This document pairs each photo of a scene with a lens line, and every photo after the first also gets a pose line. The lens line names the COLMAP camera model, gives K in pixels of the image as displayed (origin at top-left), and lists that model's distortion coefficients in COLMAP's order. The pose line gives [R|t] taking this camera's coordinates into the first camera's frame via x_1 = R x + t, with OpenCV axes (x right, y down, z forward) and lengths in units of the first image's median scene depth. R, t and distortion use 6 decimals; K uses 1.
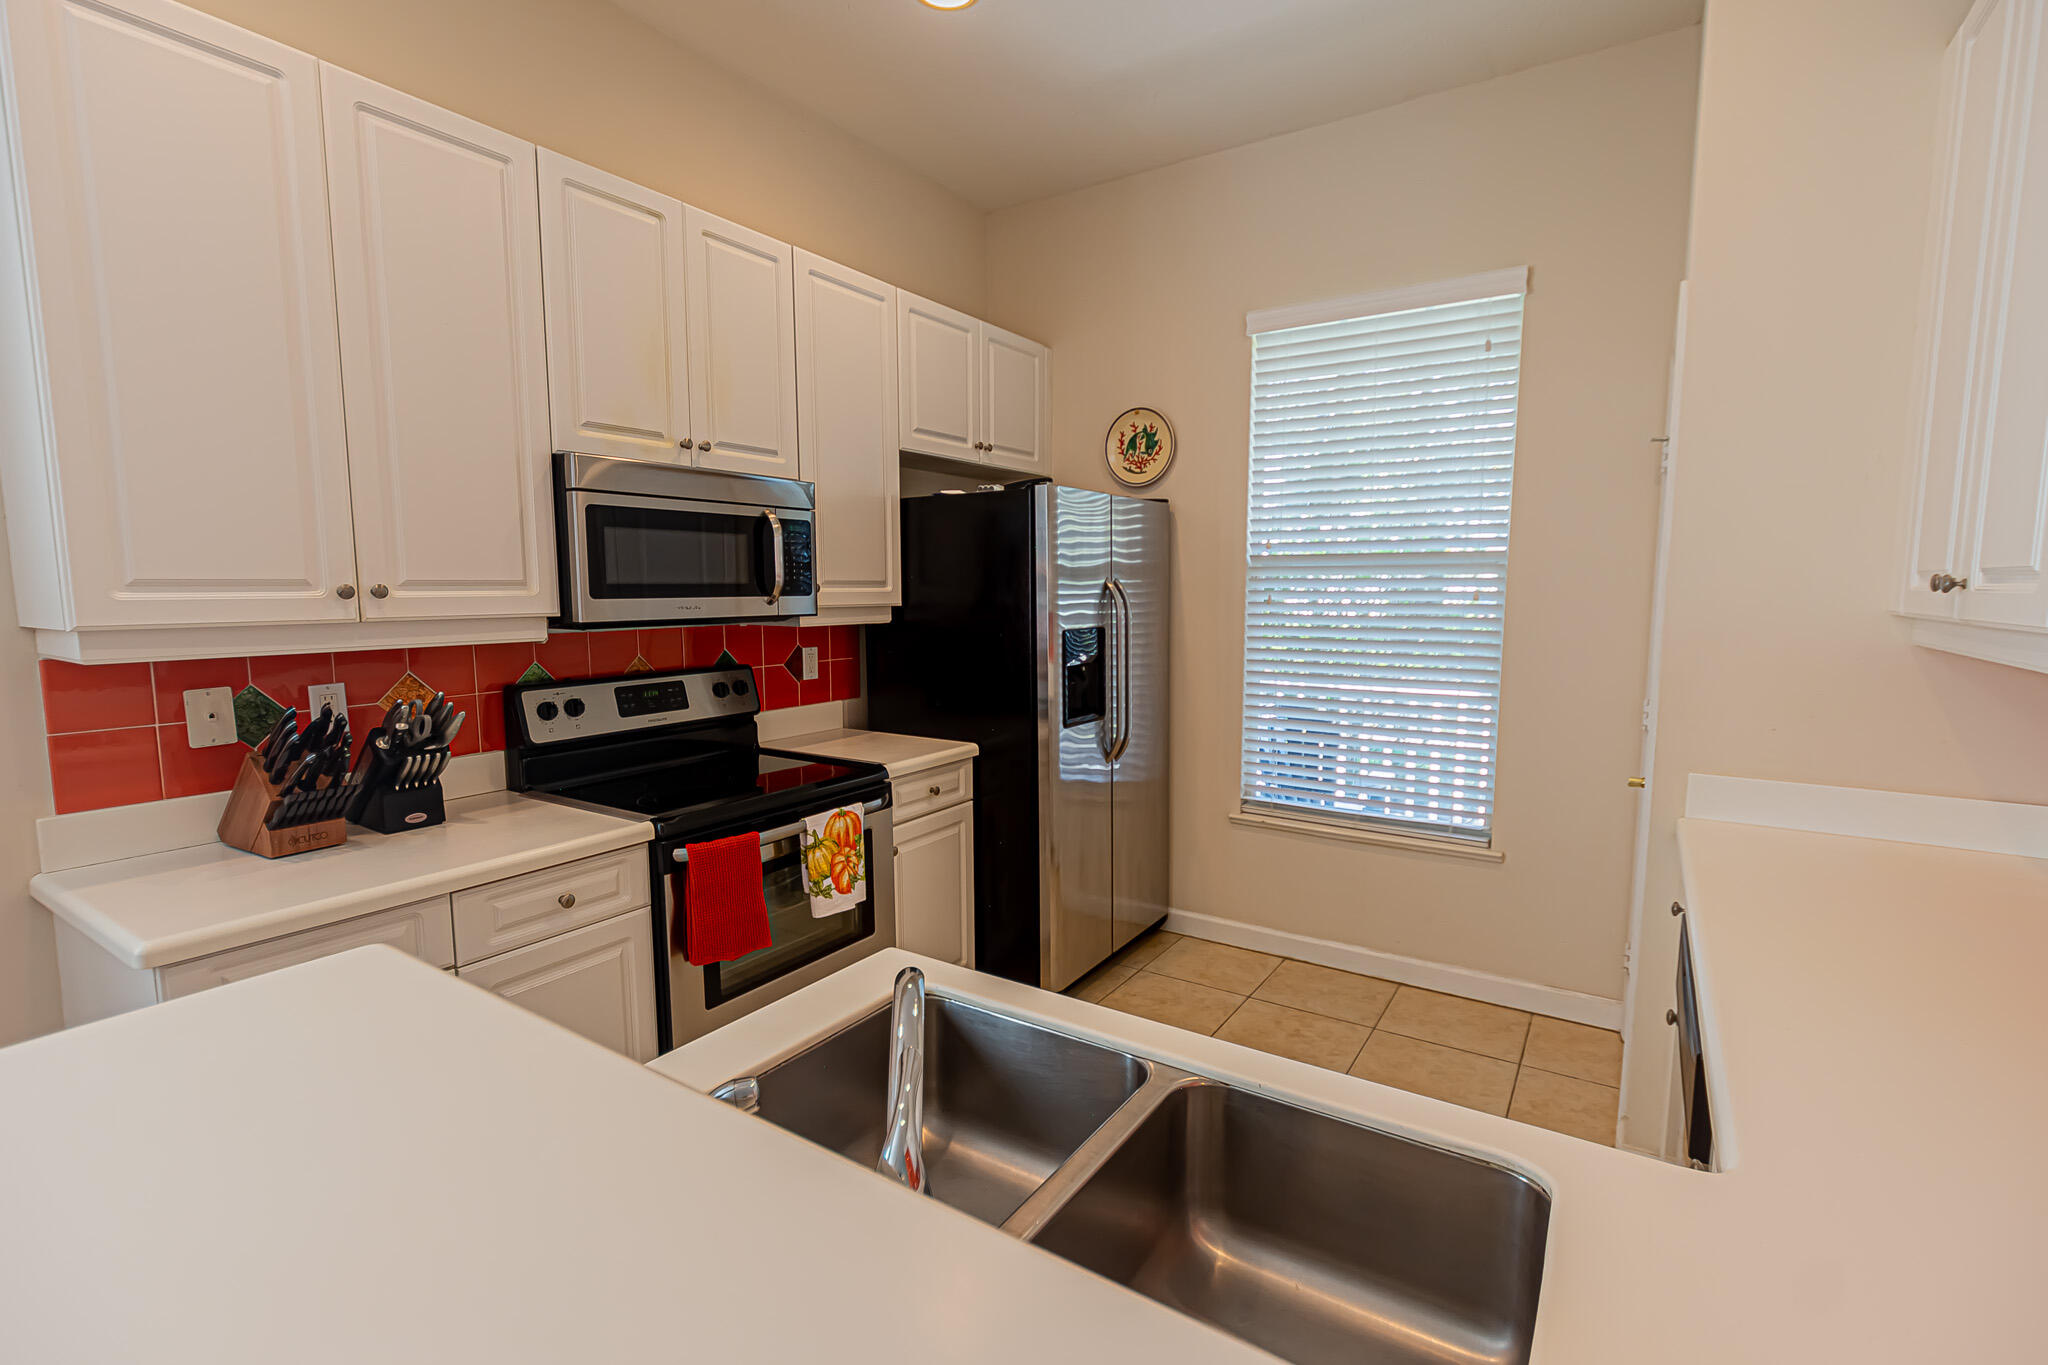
lens RADIAL K [[923.8, 0, 1029.1], [0, 923.8, 679.6], [0, 0, 1]] dist [-0.002447, 0.001761]
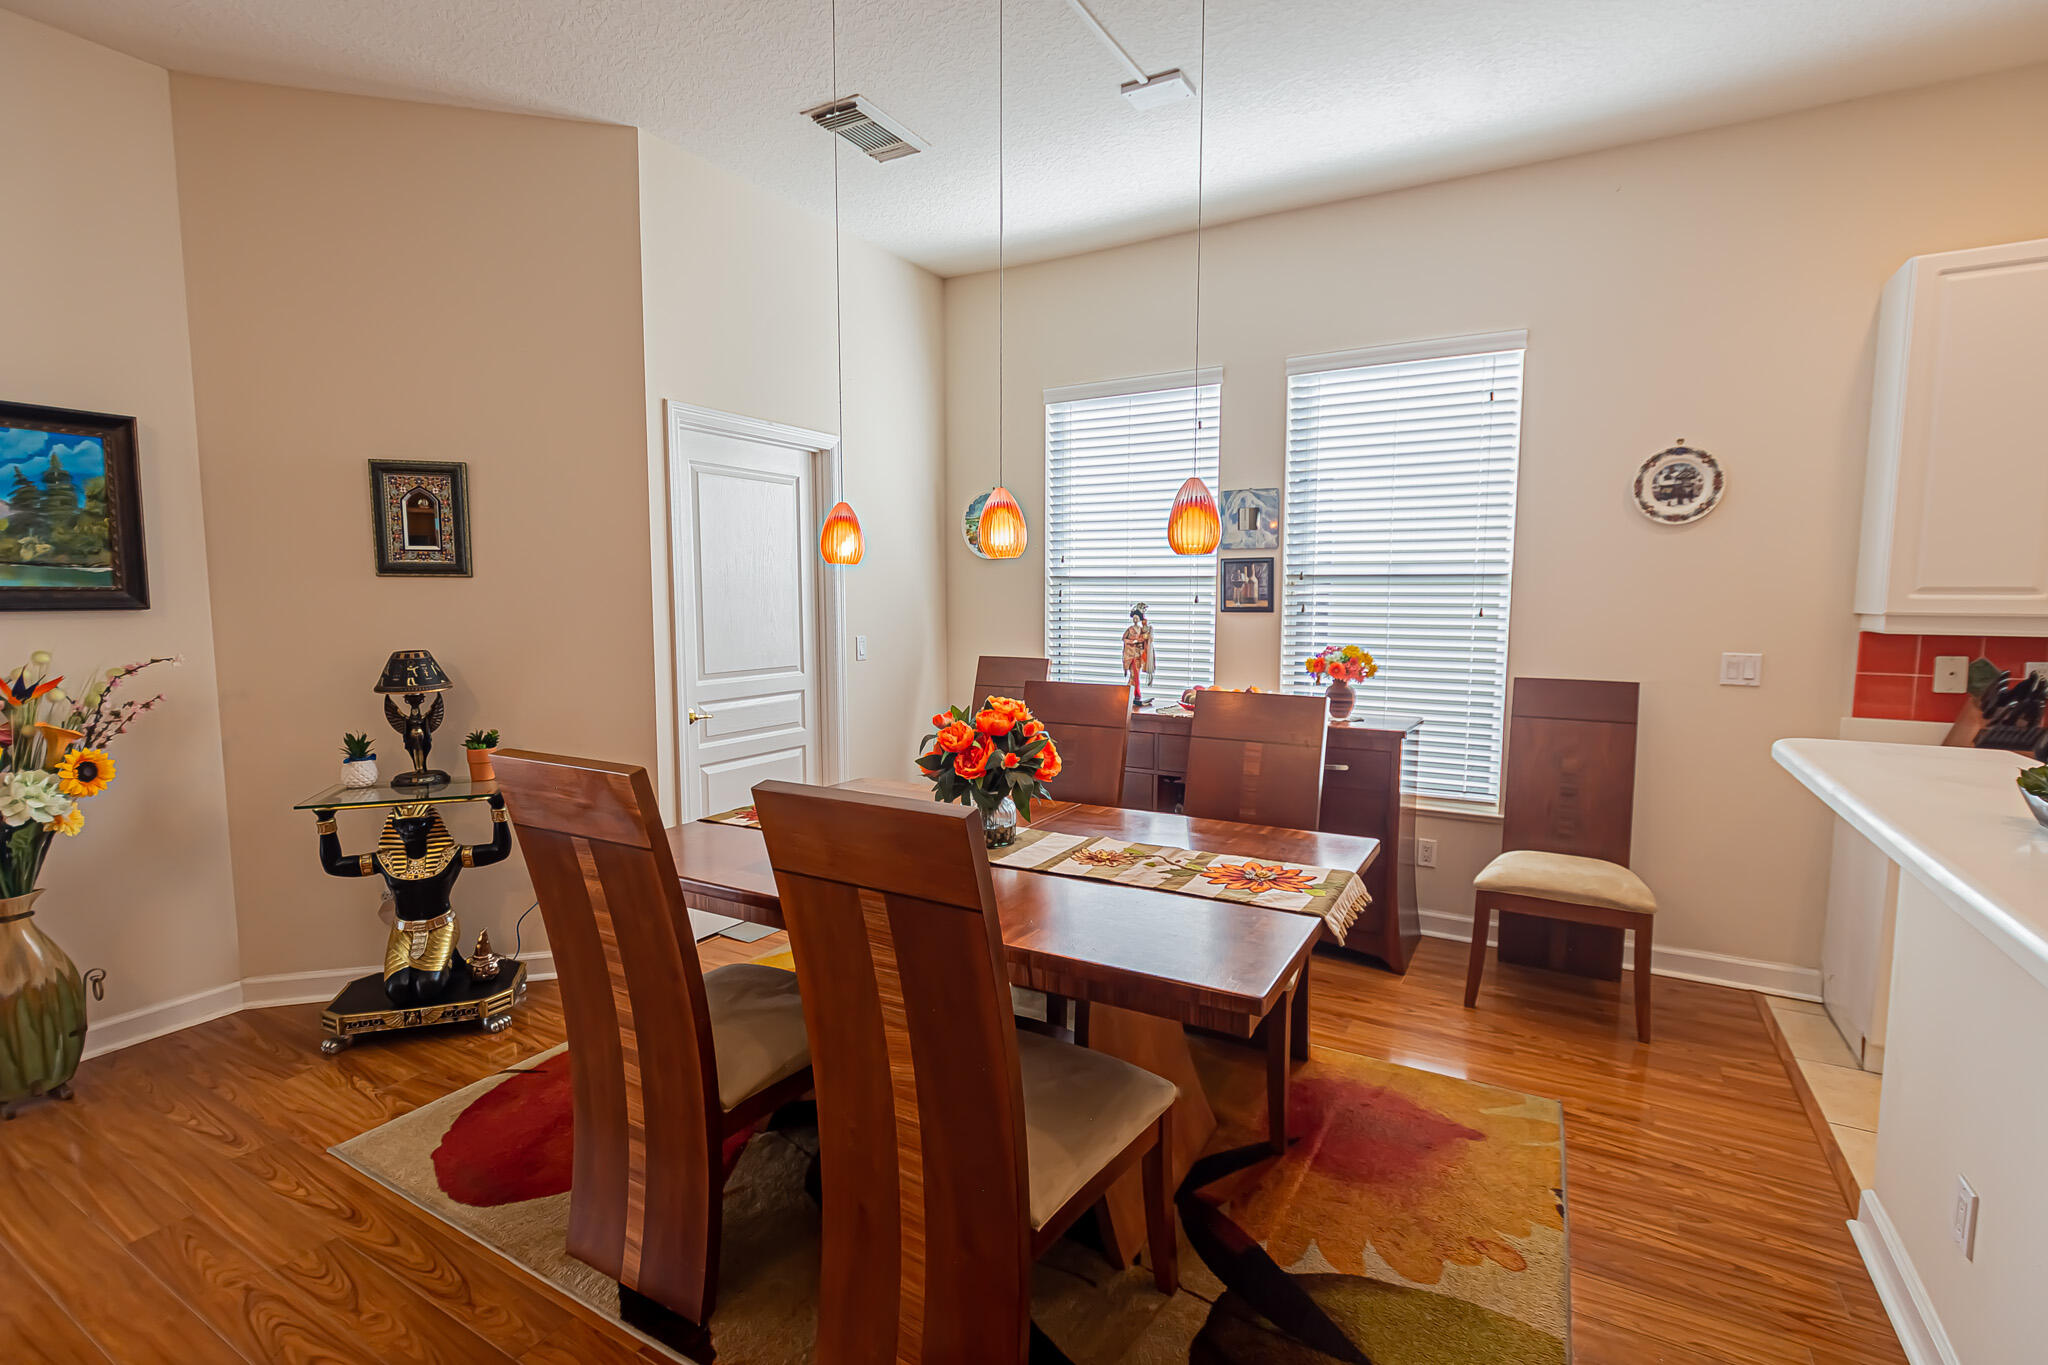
lens RADIAL K [[923.8, 0, 1032.4], [0, 923.8, 699.4], [0, 0, 1]] dist [-0.002447, 0.001761]
pose [[0.057778, 0.113293, -0.991880, 0.541809], [-0.107873, 0.988431, 0.106615, 0.076832], [0.992484, 0.100837, 0.069331, -0.606463]]
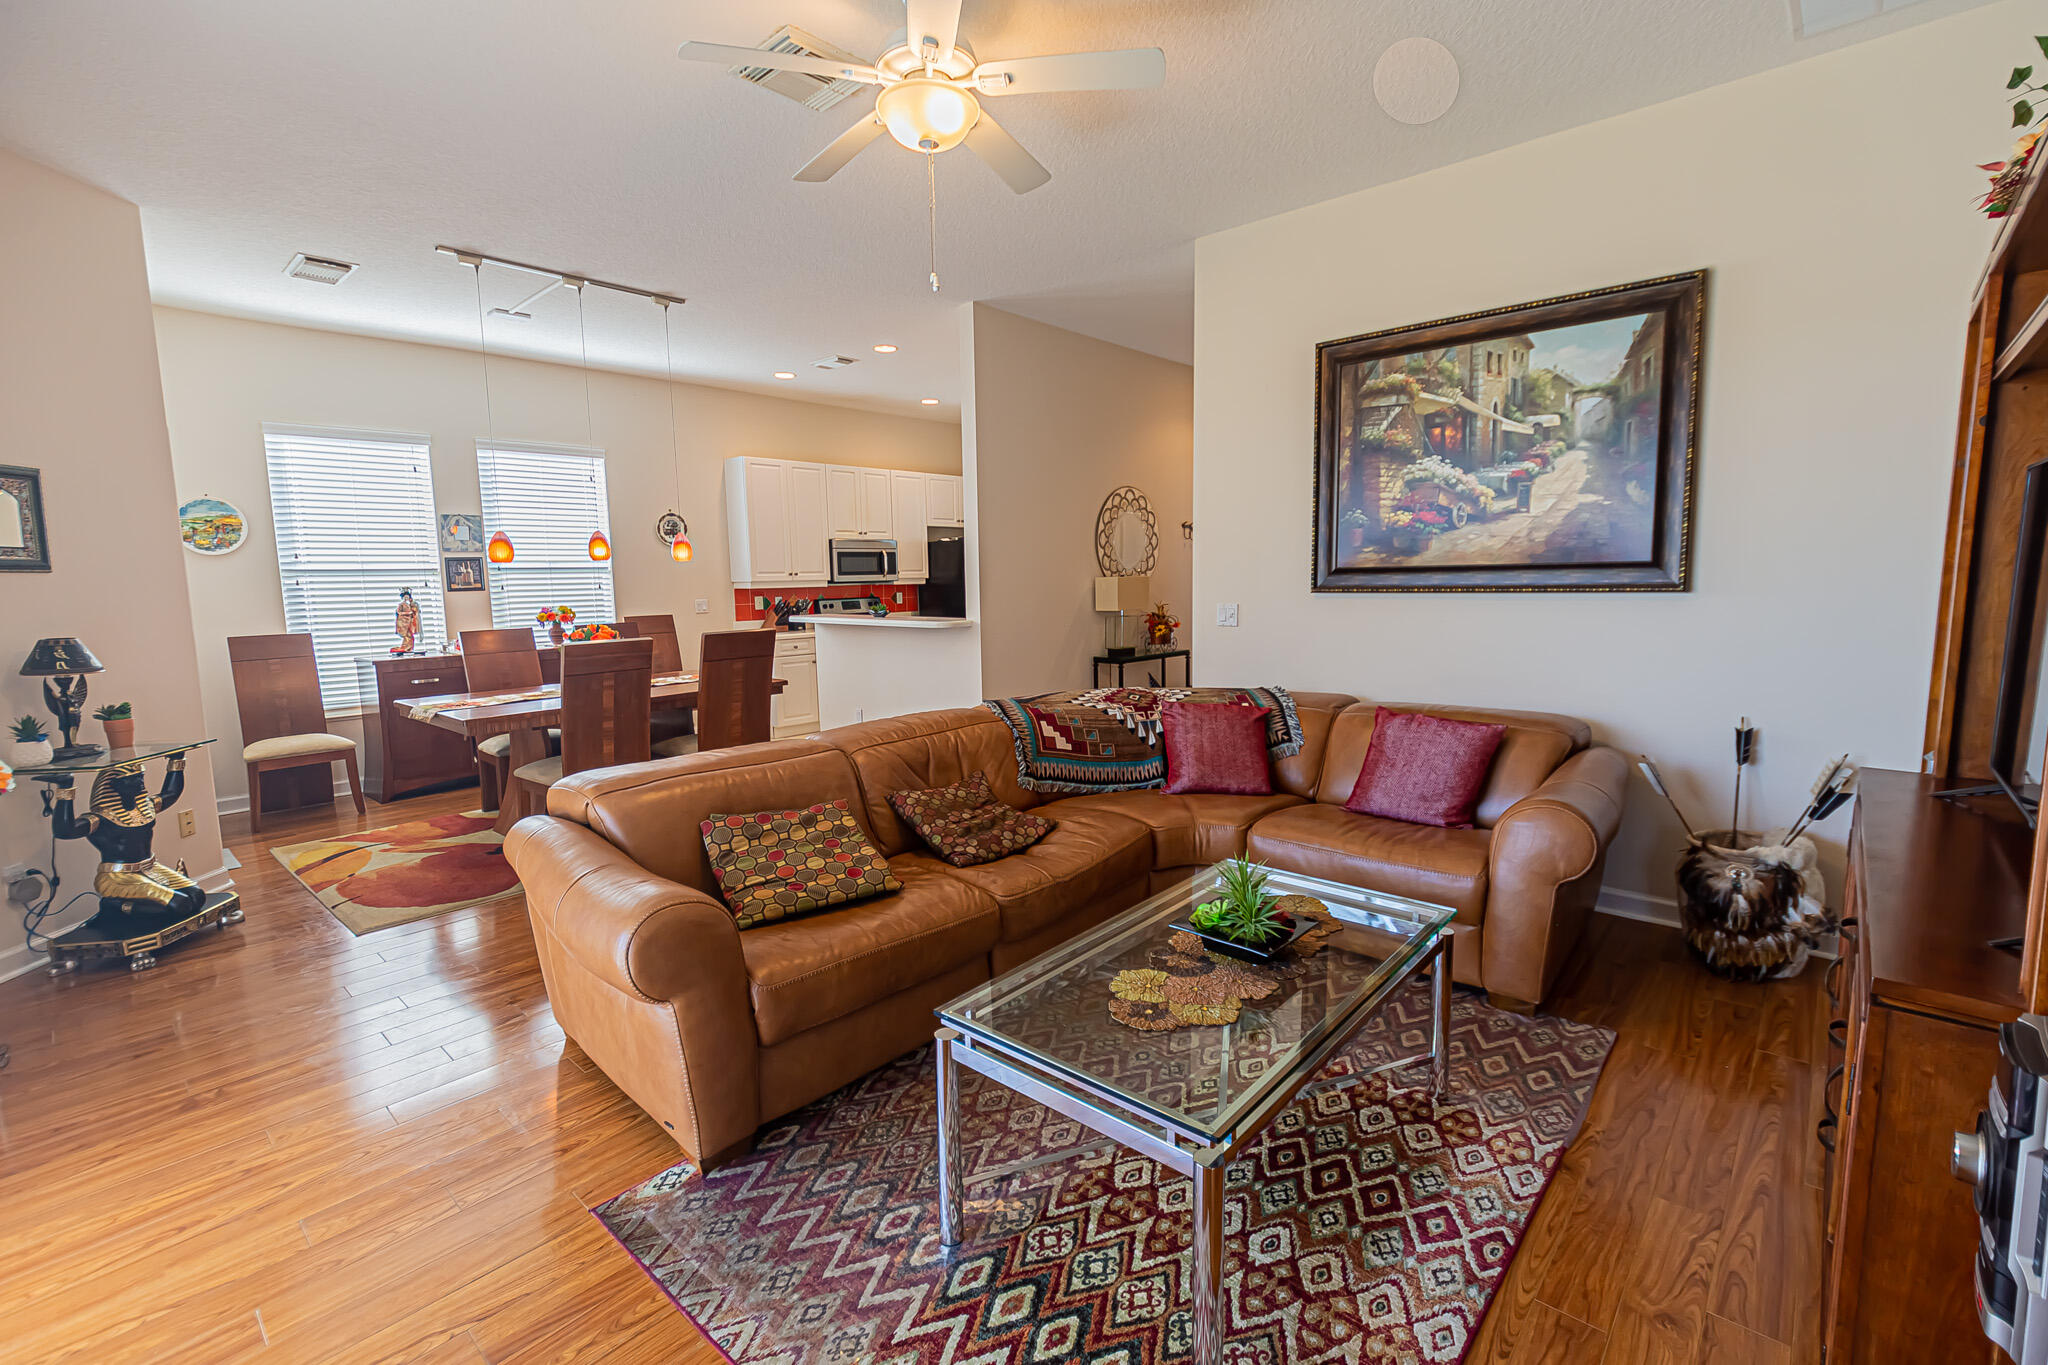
lens RADIAL K [[923.8, 0, 1030.3], [0, 923.8, 686.2], [0, 0, 1]] dist [-0.002447, 0.001761]
pose [[0.987638, 0.002233, -0.156733, 1.011144], [0.000744, 0.999821, 0.018931, 0.329393], [0.156747, -0.018813, 0.987460, -2.939023]]
